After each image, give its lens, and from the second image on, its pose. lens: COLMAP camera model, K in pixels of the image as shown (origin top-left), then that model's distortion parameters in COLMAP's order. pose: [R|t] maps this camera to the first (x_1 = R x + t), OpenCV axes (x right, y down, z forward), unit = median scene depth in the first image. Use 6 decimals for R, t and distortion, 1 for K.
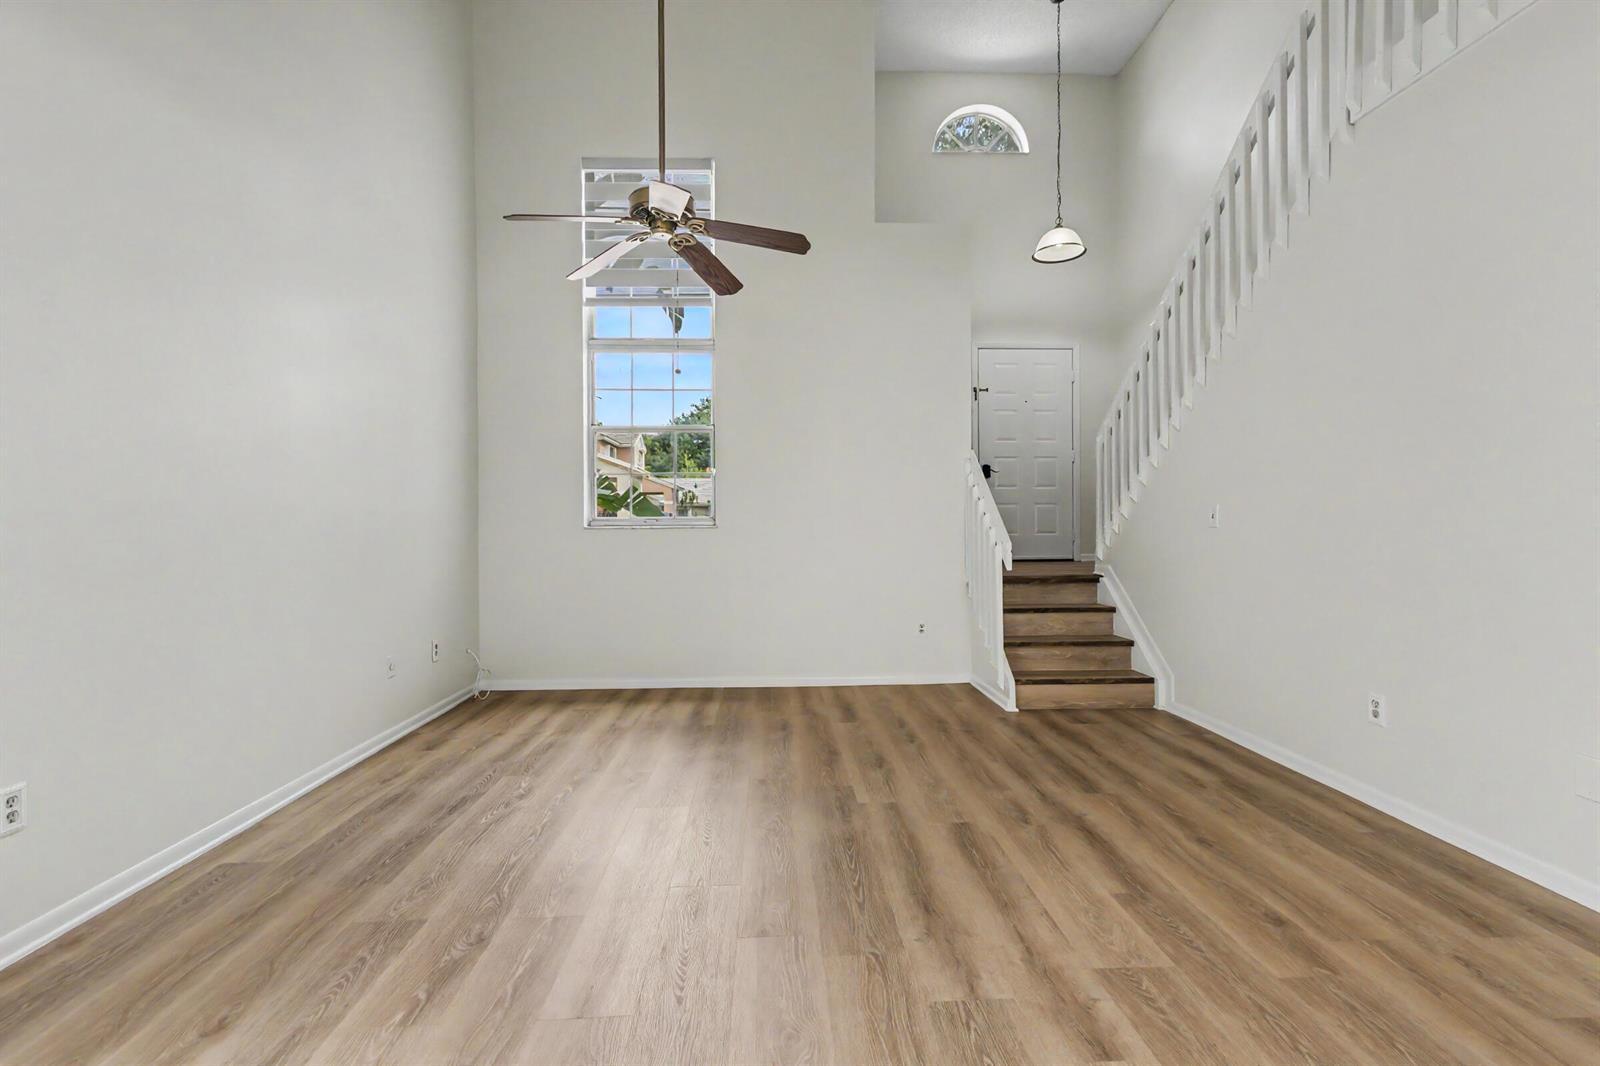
lens RADIAL K [[728.6, 0, 805.4], [0, 728.6, 527.0], [0, 0, 1]] dist [0.002410, -0.000381]
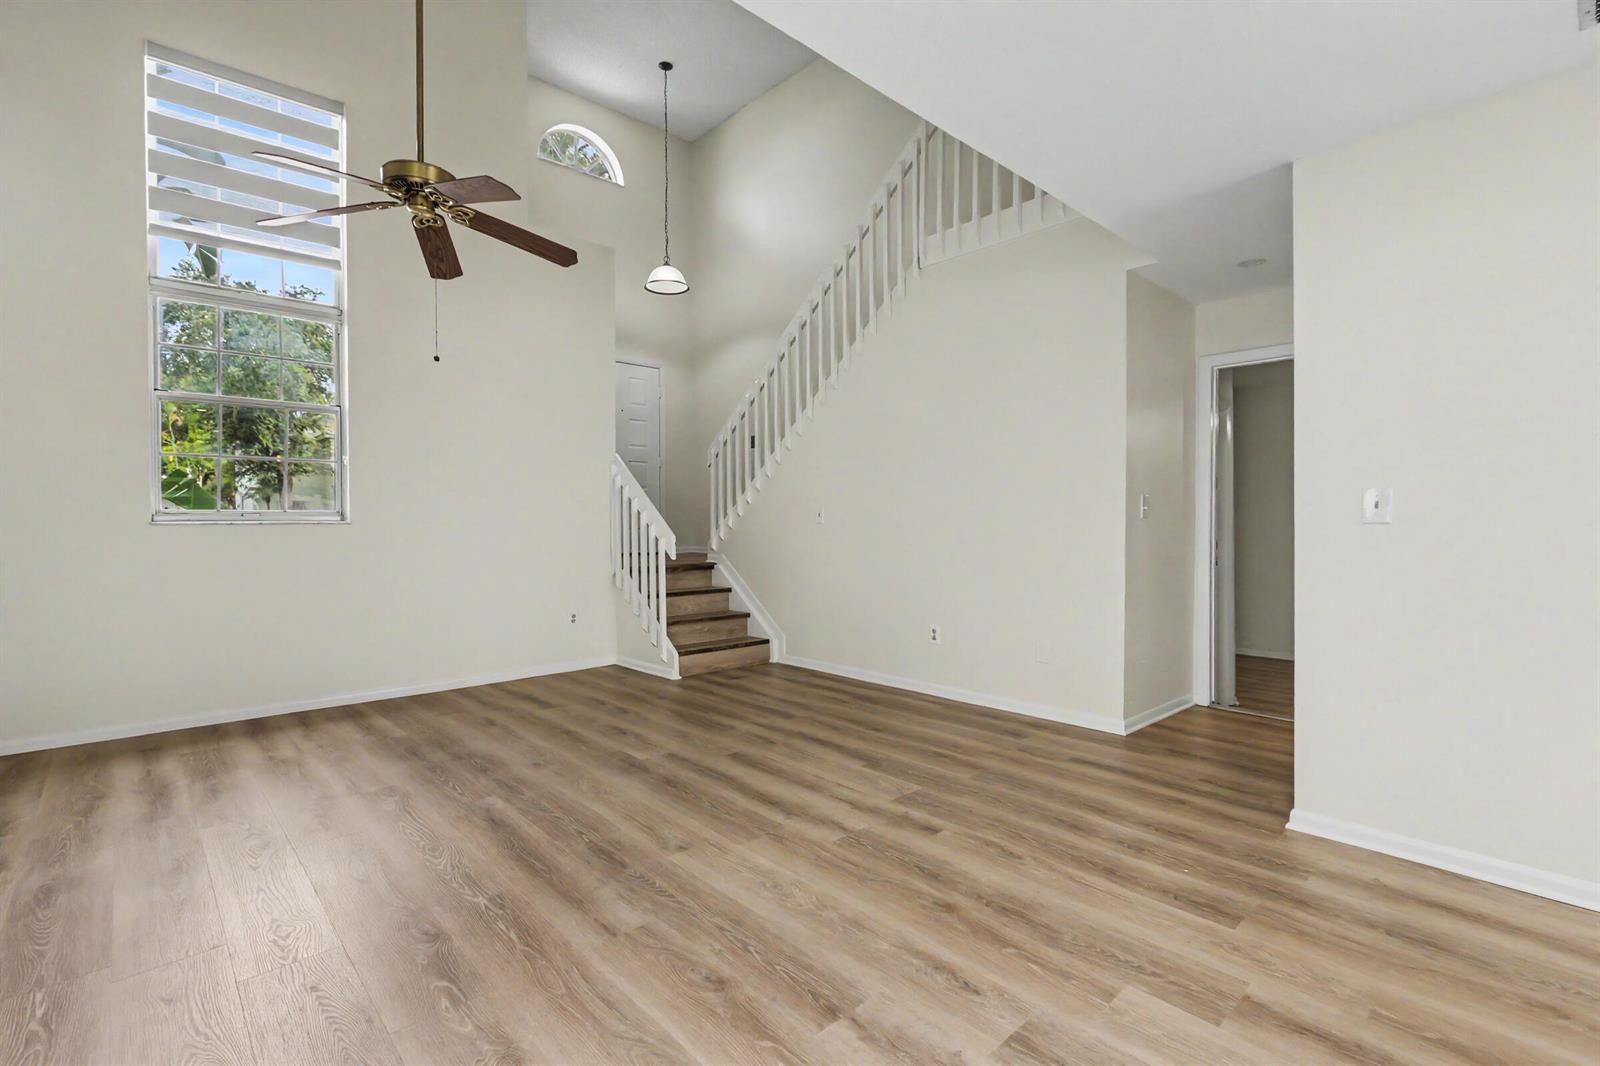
lens RADIAL K [[727.4, 0, 803.9], [0, 727.4, 530.1], [0, 0, 1]] dist [-0.001034, -0.000466]
pose [[0.766020, -0.004826, 0.642798, -0.327120], [0.001640, 0.999983, 0.005552, 0.005956], [-0.642814, -0.003199, 0.766016, -0.034123]]
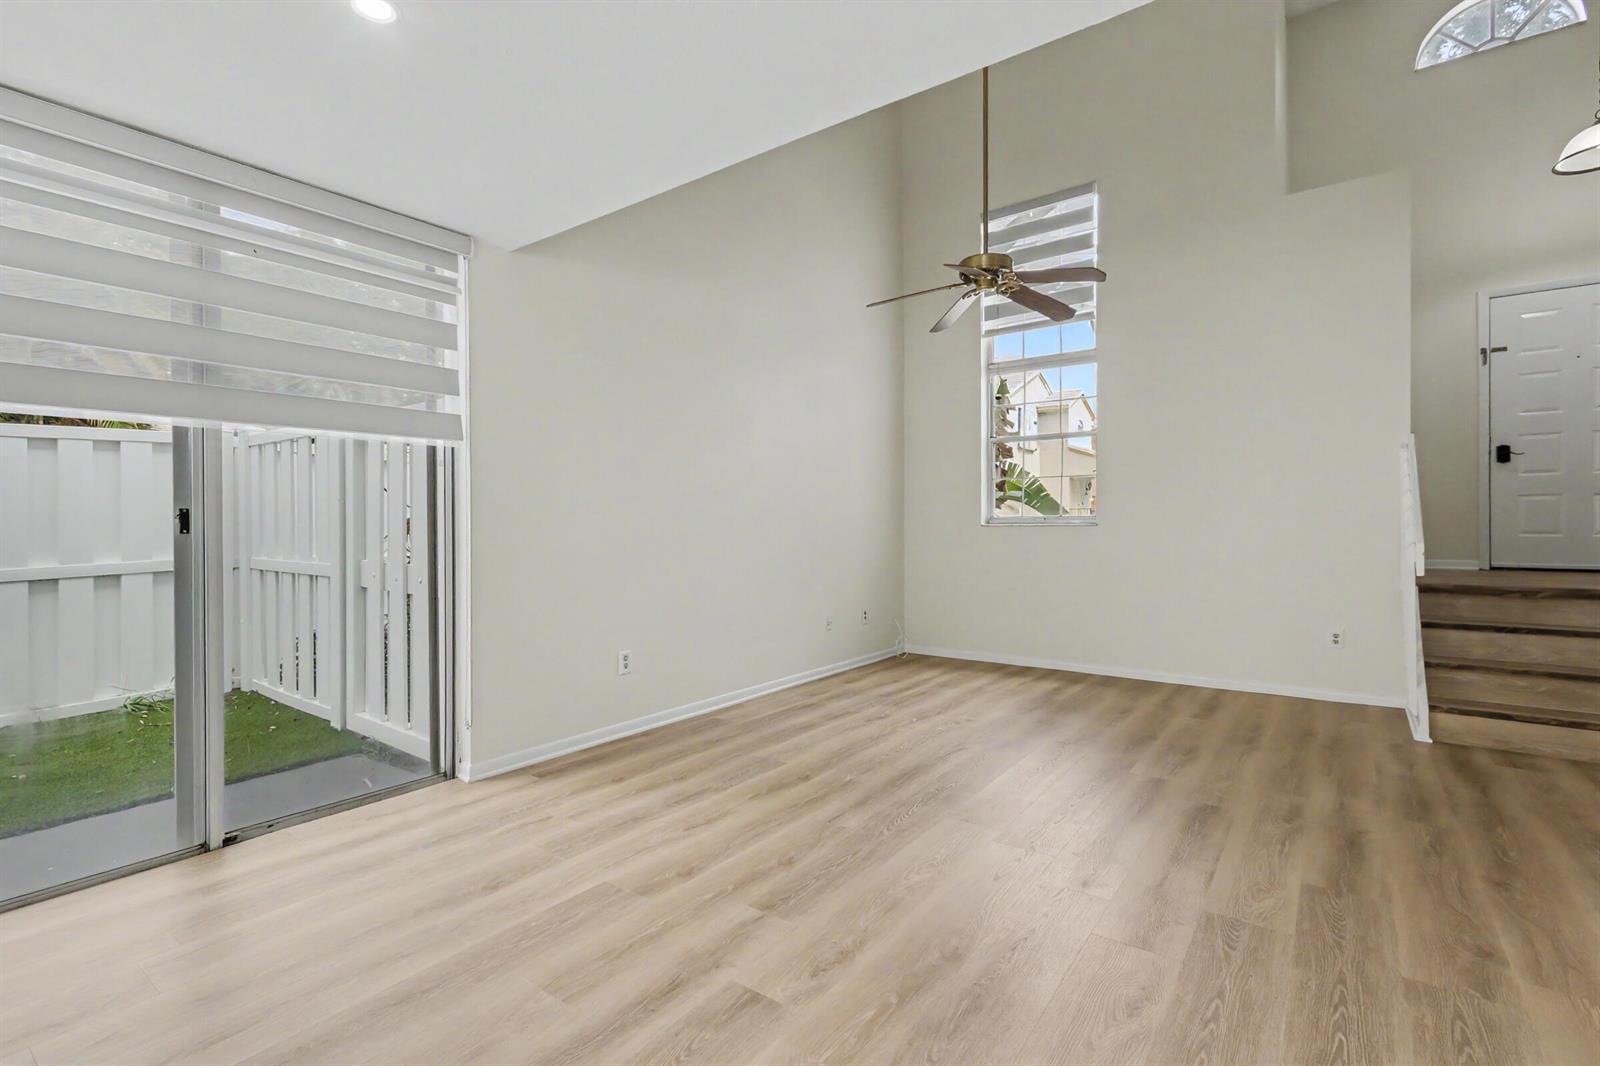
lens RADIAL K [[727.4, 0, 803.9], [0, 727.4, 530.1], [0, 0, 1]] dist [-0.001034, -0.000466]
pose [[0.773012, 0.004594, -0.634374, 0.273465], [-0.001005, 0.999981, 0.006017, 0.001323], [0.634390, -0.004014, 0.773003, -0.120171]]
